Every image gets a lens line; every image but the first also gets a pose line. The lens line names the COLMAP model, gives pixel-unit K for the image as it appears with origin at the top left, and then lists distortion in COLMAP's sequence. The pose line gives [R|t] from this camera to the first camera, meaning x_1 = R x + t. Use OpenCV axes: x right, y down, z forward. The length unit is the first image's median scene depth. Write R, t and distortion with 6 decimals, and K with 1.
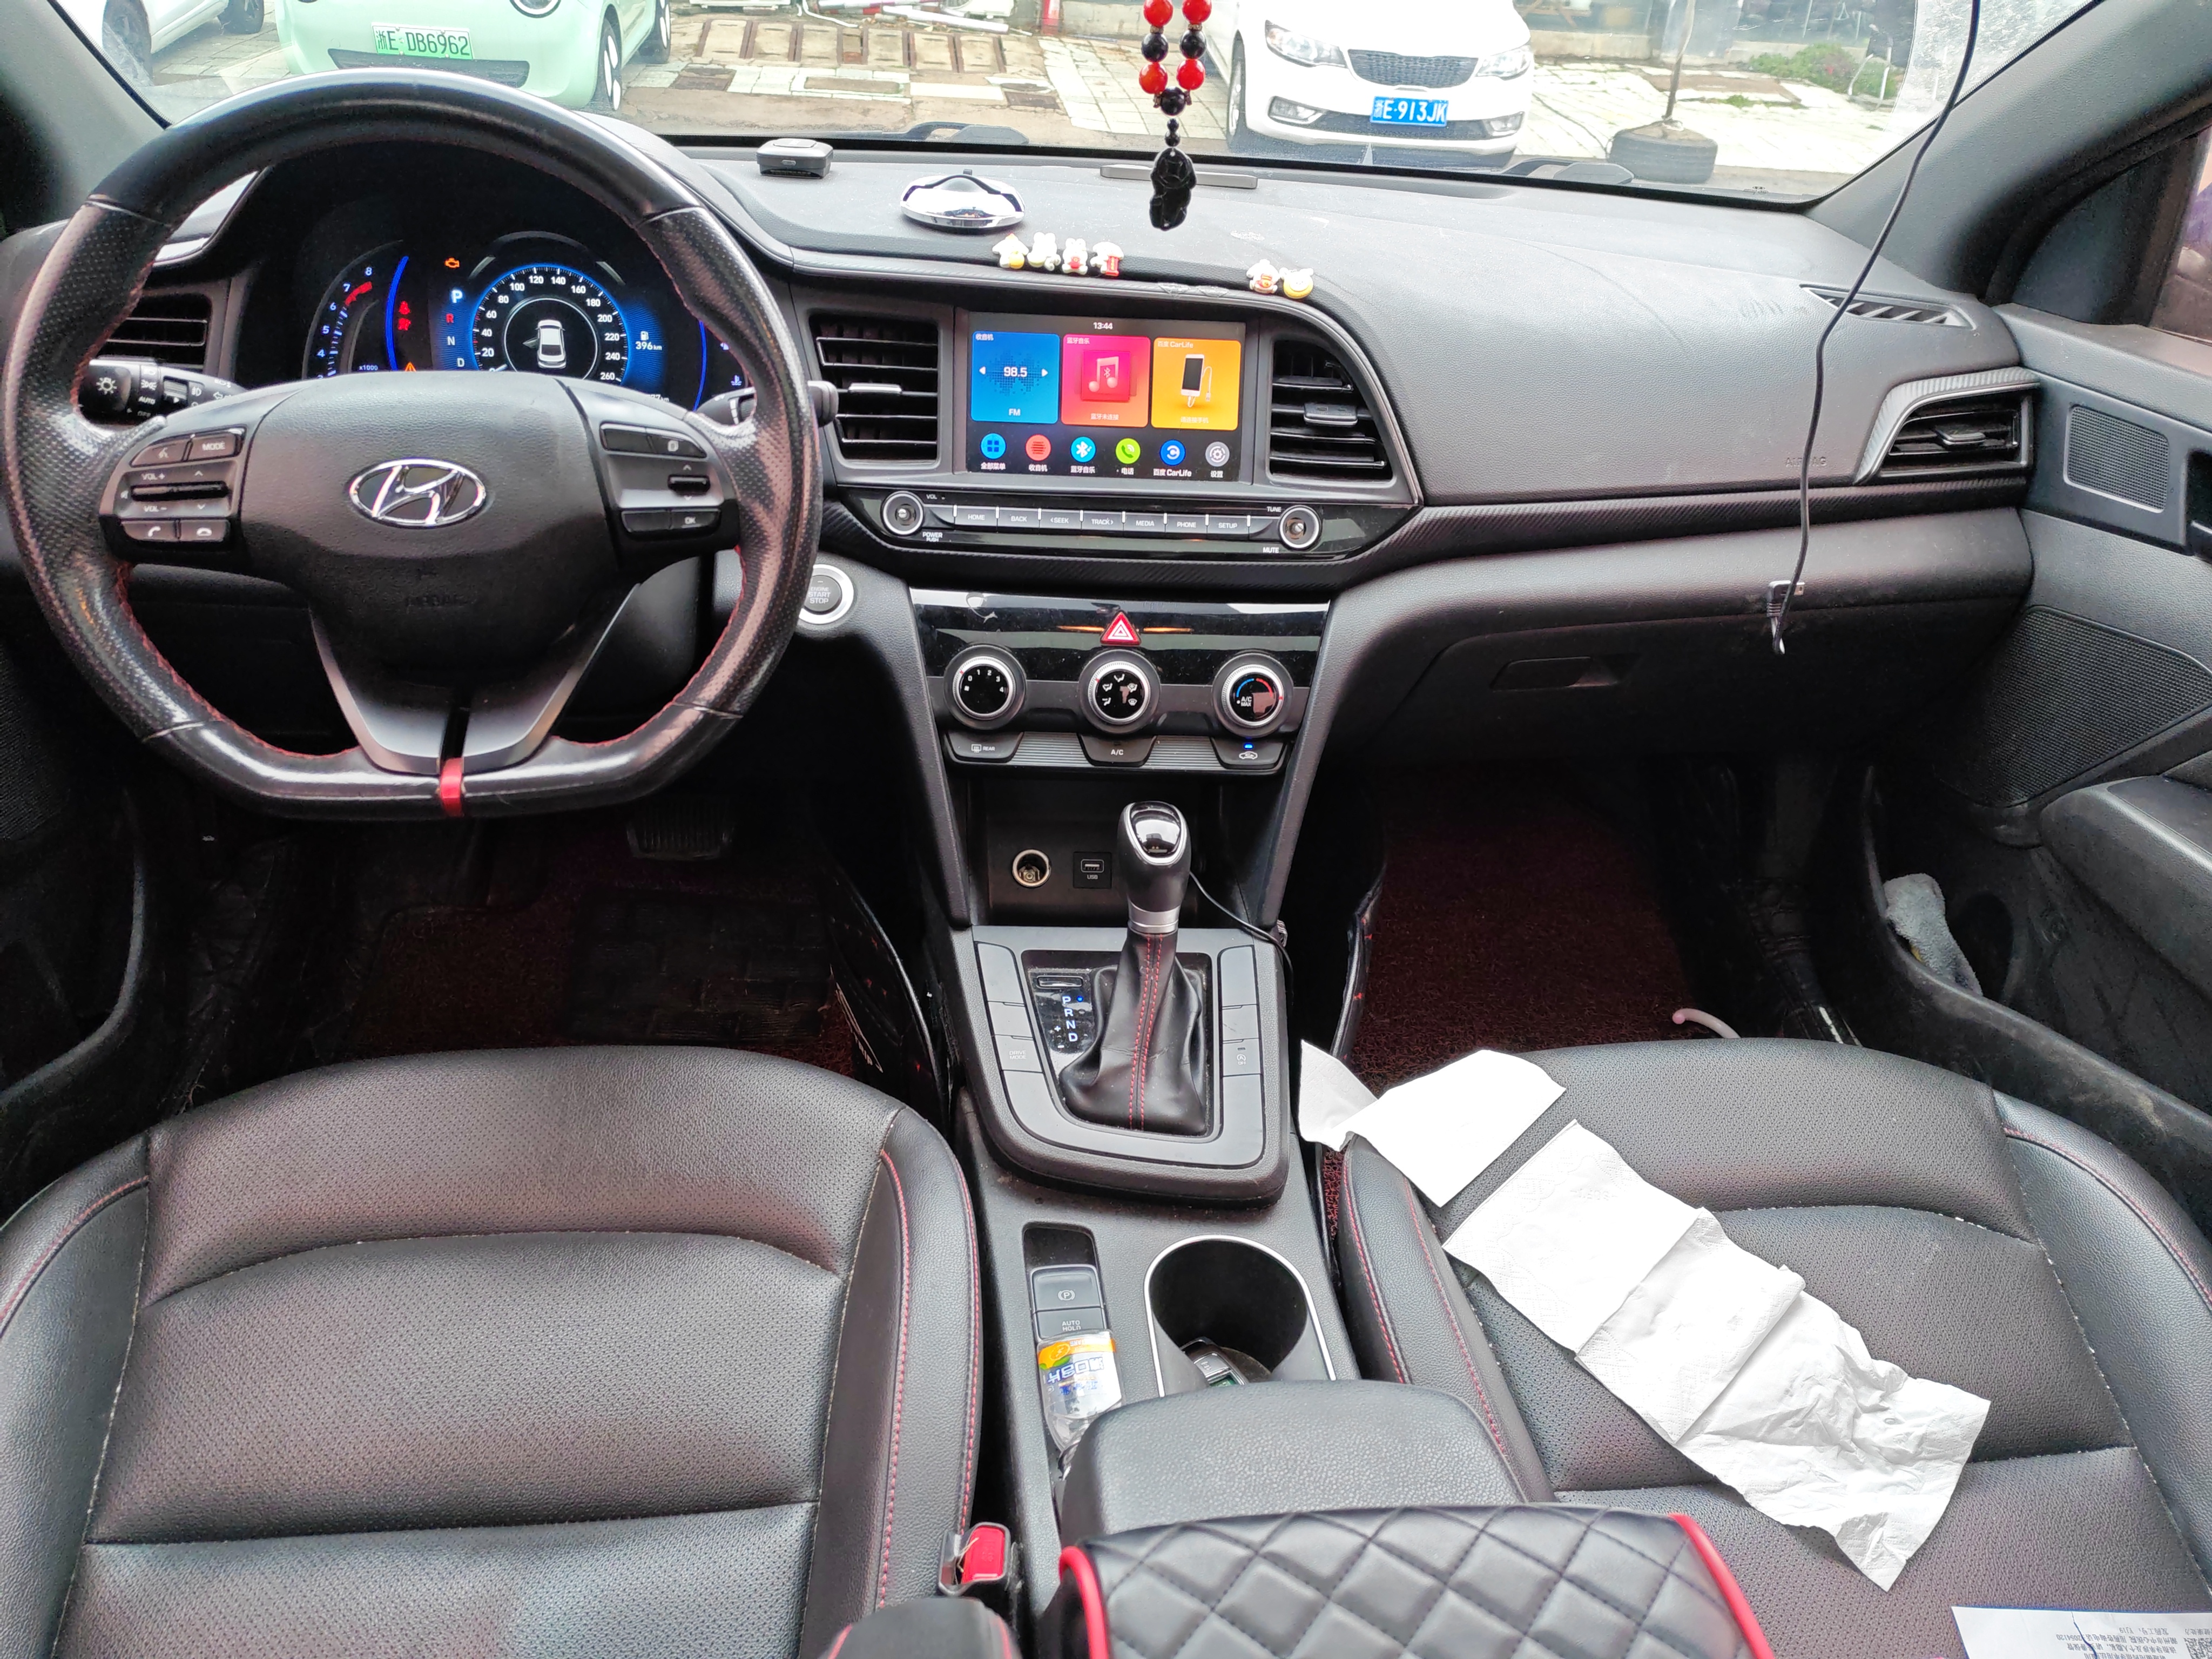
lens RADIAL K [[1542.8, 0, 1120.8], [0, 1542.8, 825.0], [0, 0, 1]] dist [0.005276, 0.000394]
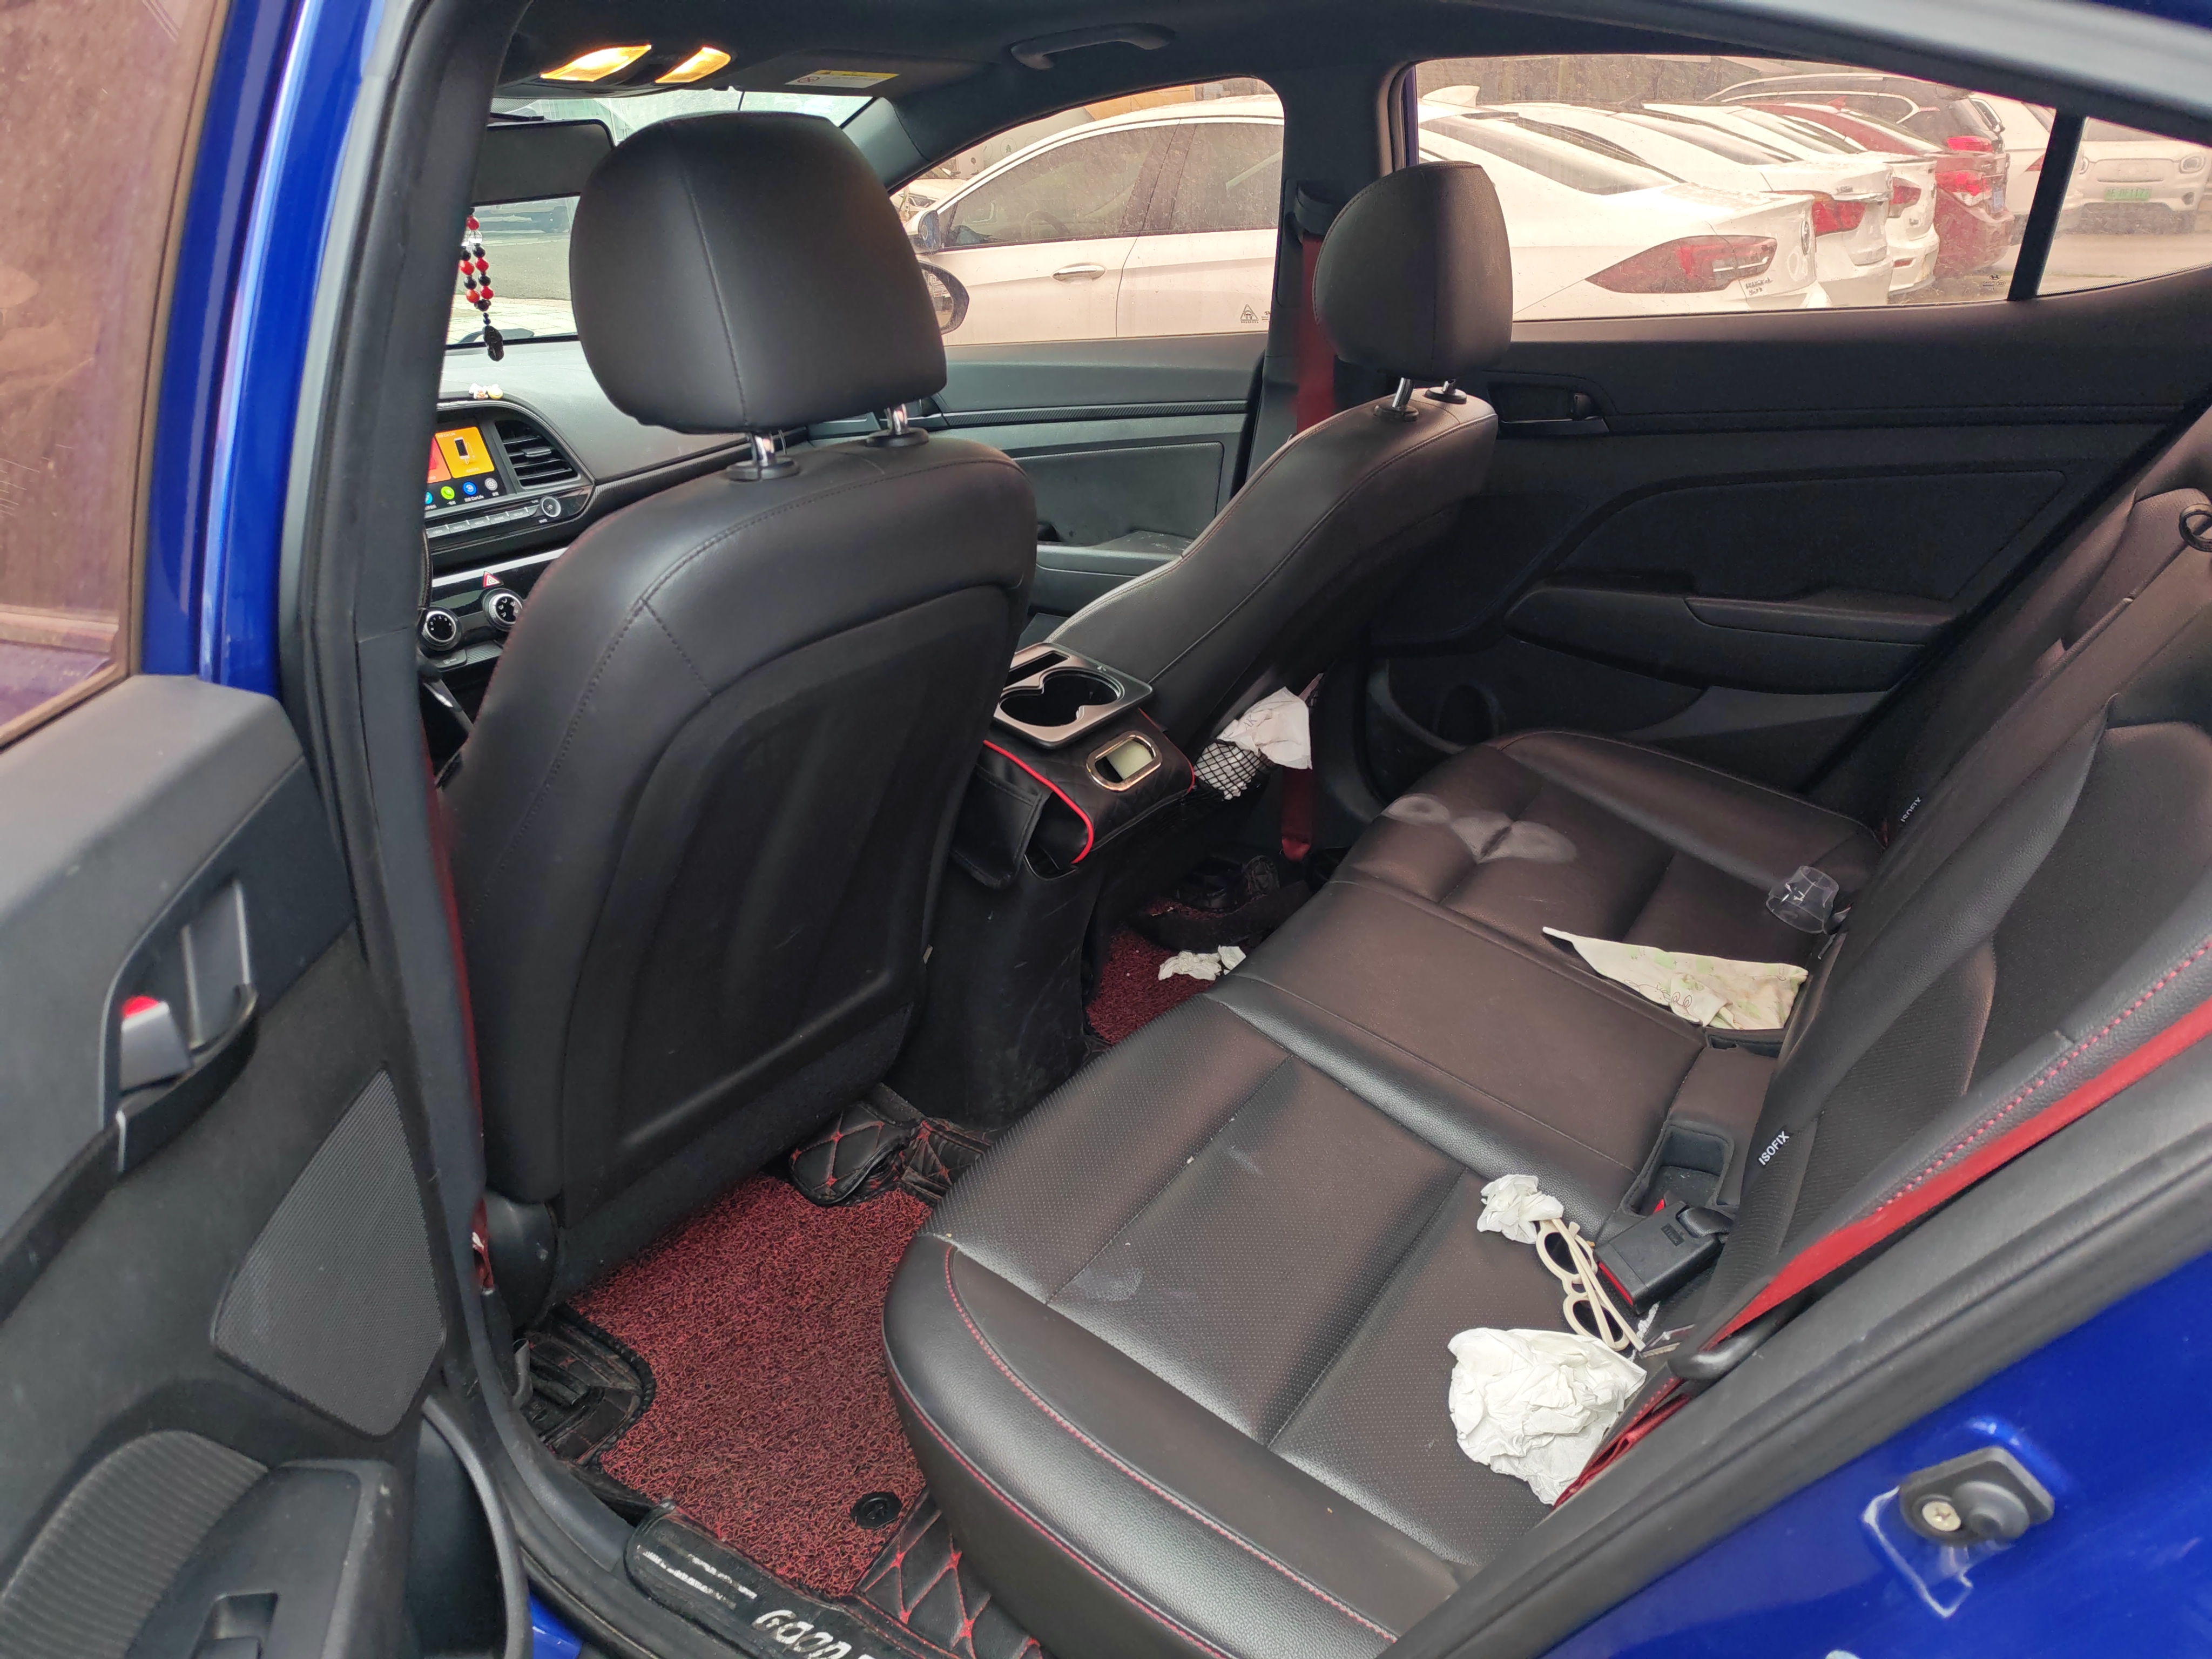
lens RADIAL K [[1542.8, 0, 1120.8], [0, 1542.8, 825.0], [0, 0, 1]] dist [0.005276, 0.000394]
pose [[0.638694, -0.373145, 0.672929, -0.886341], [0.443754, 0.893085, 0.074046, 0.341232], [-0.628612, 0.251322, 0.735992, -0.790699]]
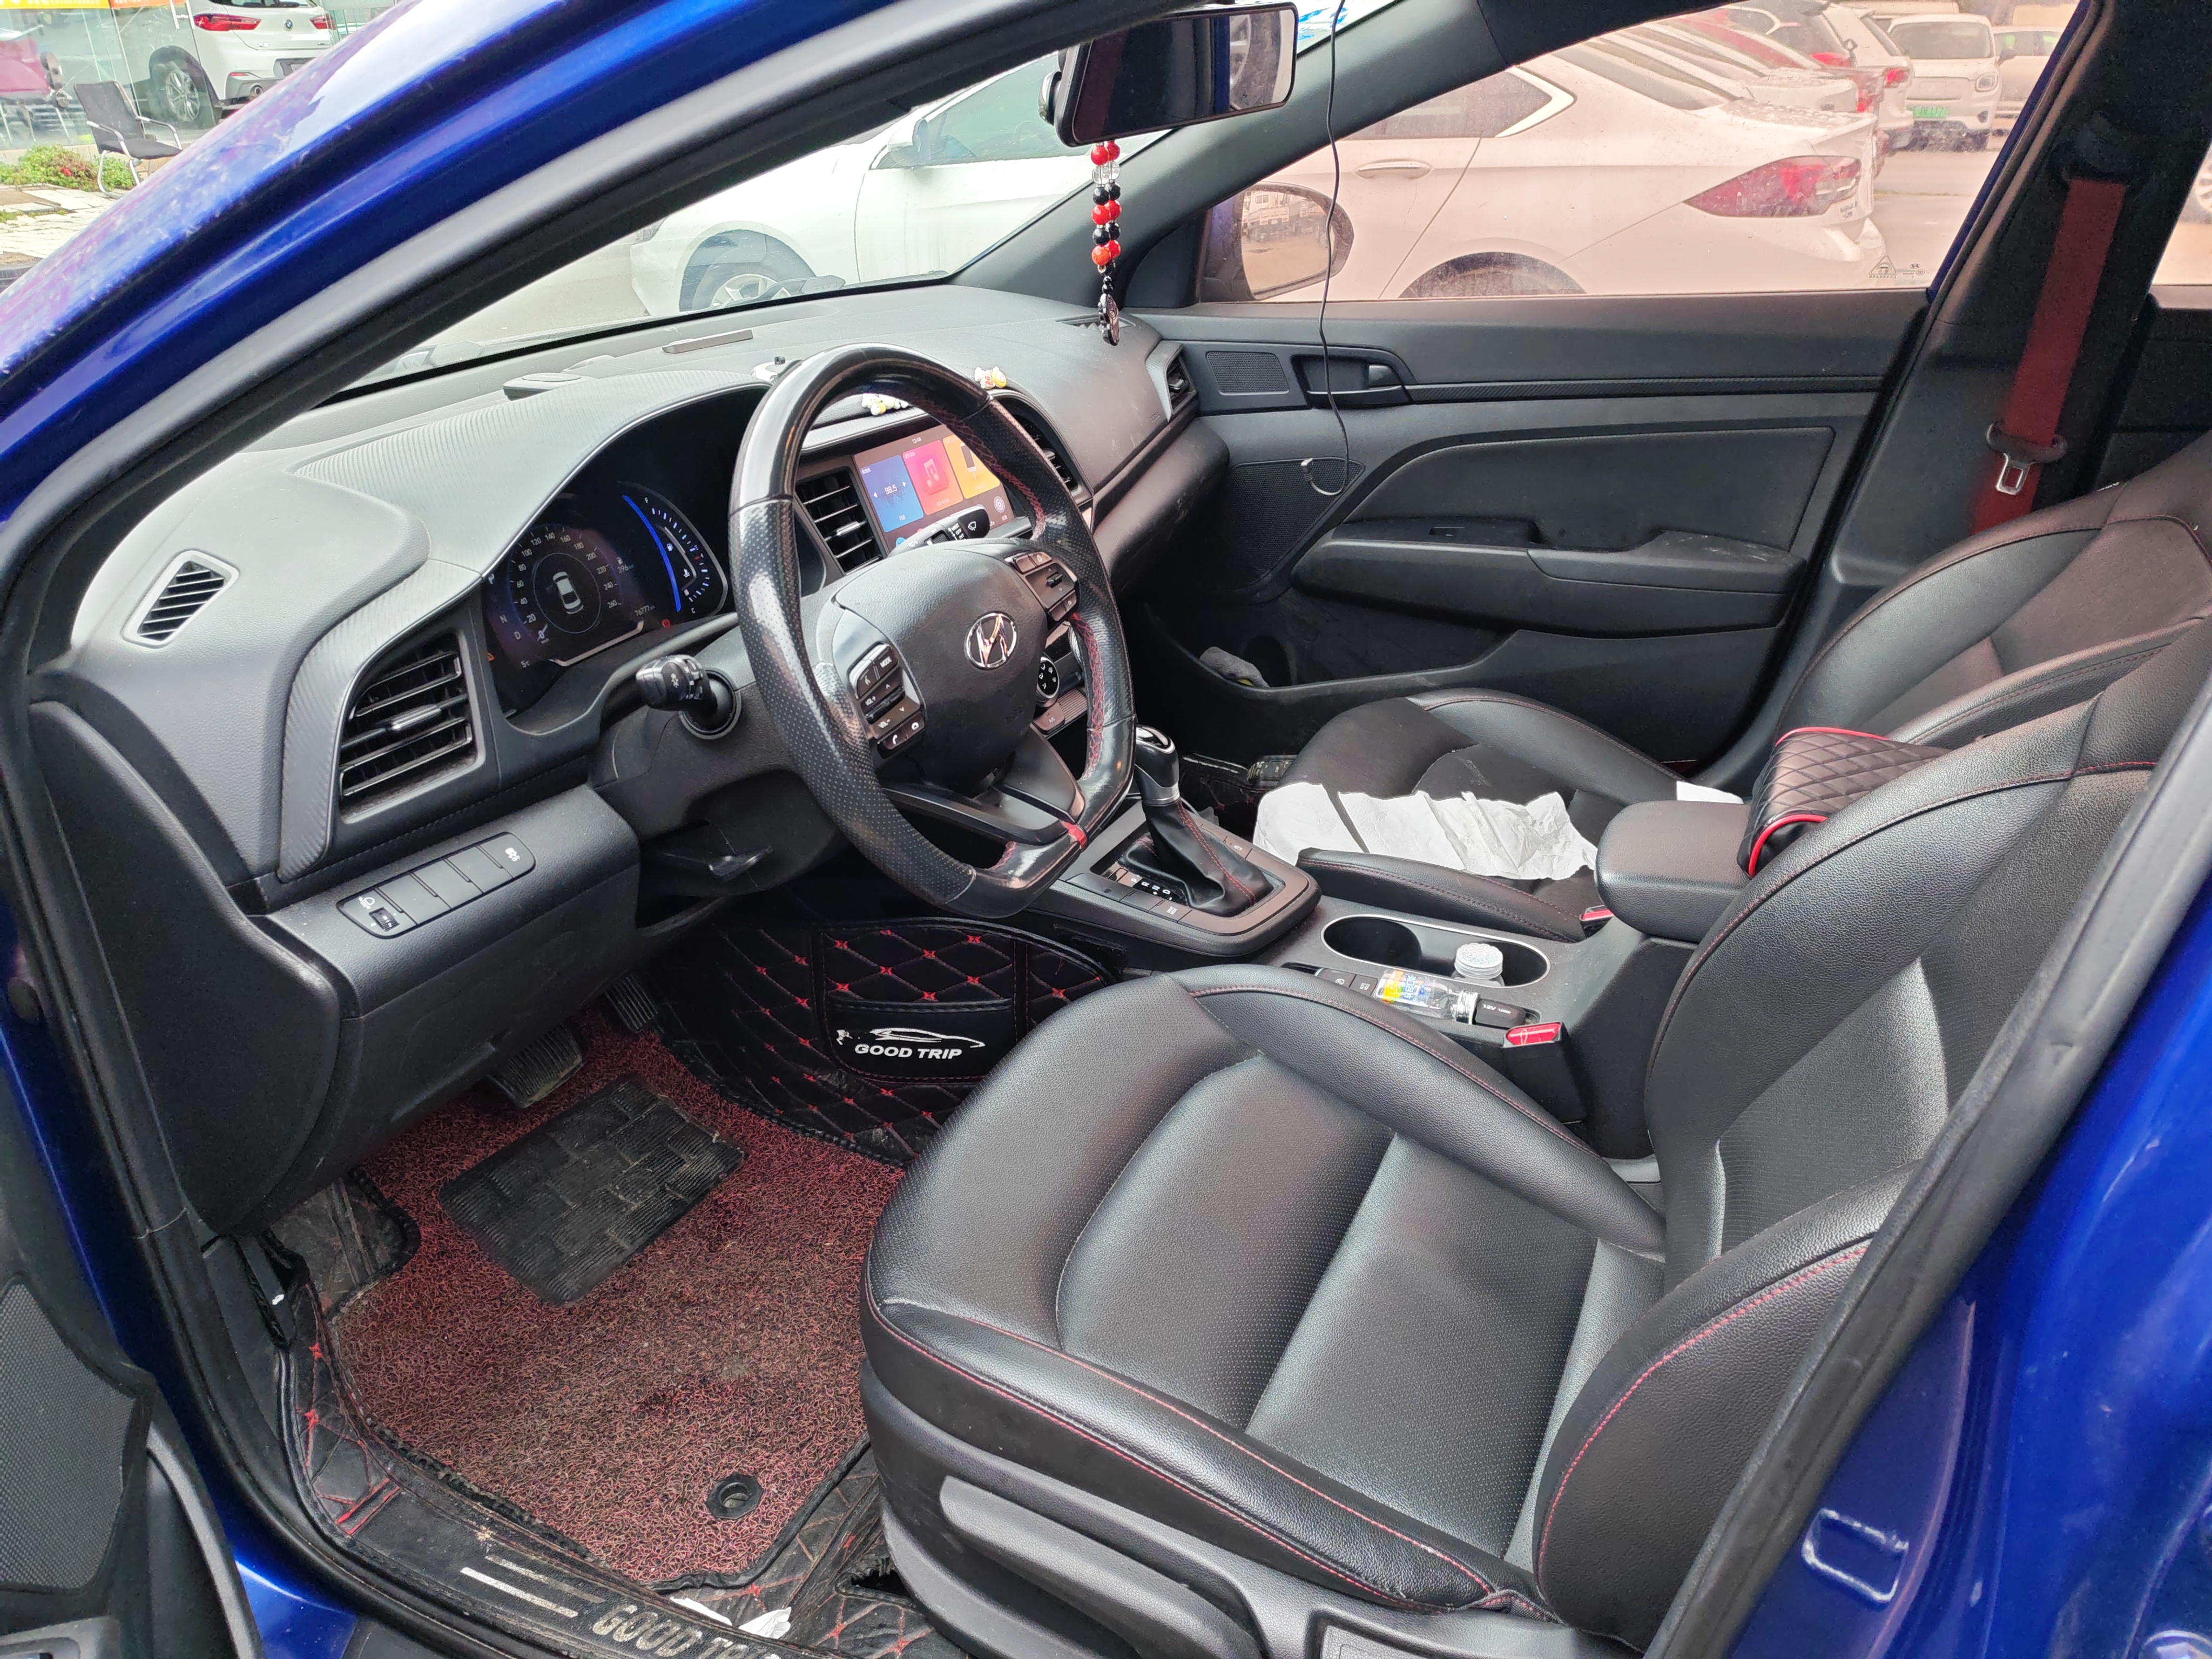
lens RADIAL K [[1542.8, 0, 1120.8], [0, 1542.8, 825.0], [0, 0, 1]] dist [0.005276, 0.000394]
pose [[0.521559, -0.436660, 0.733011, -1.053812], [0.463021, 0.866460, 0.186703, -0.200938], [-0.716651, 0.242023, 0.654092, 0.070459]]
